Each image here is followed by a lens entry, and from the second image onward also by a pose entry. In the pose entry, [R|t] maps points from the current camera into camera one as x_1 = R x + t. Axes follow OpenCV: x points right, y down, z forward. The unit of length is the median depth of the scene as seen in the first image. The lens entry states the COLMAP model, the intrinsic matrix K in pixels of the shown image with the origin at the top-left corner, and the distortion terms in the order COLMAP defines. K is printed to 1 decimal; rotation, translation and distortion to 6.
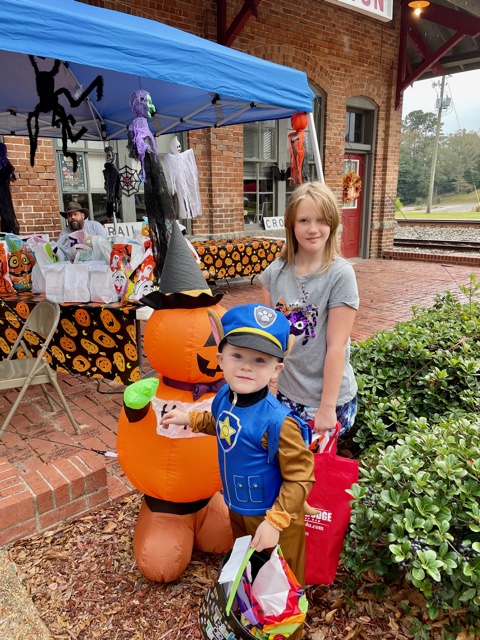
lens RADIAL K [[488.9, 0, 240.0], [0, 488.9, 320.0], [0, 0, 1]] dist [0.145940, -0.167416]
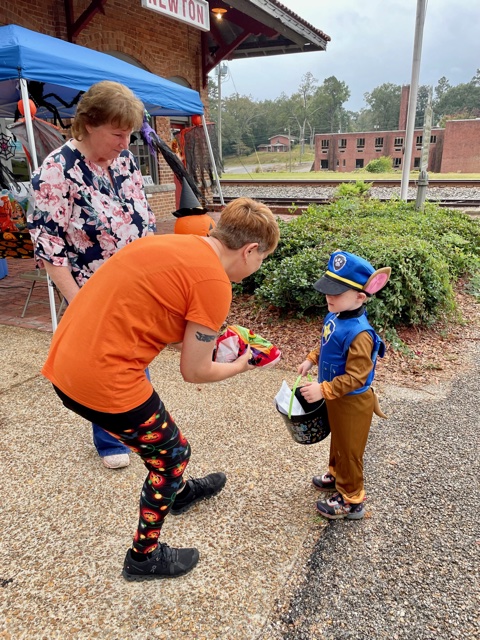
lens RADIAL K [[488.9, 0, 240.0], [0, 488.9, 320.0], [0, 0, 1]] dist [0.145940, -0.167416]
pose [[0.919864, -0.129613, 0.370203, -0.161088], [0.102744, 0.990491, 0.091490, 0.053346], [-0.378542, -0.046122, 0.924434, -0.238997]]
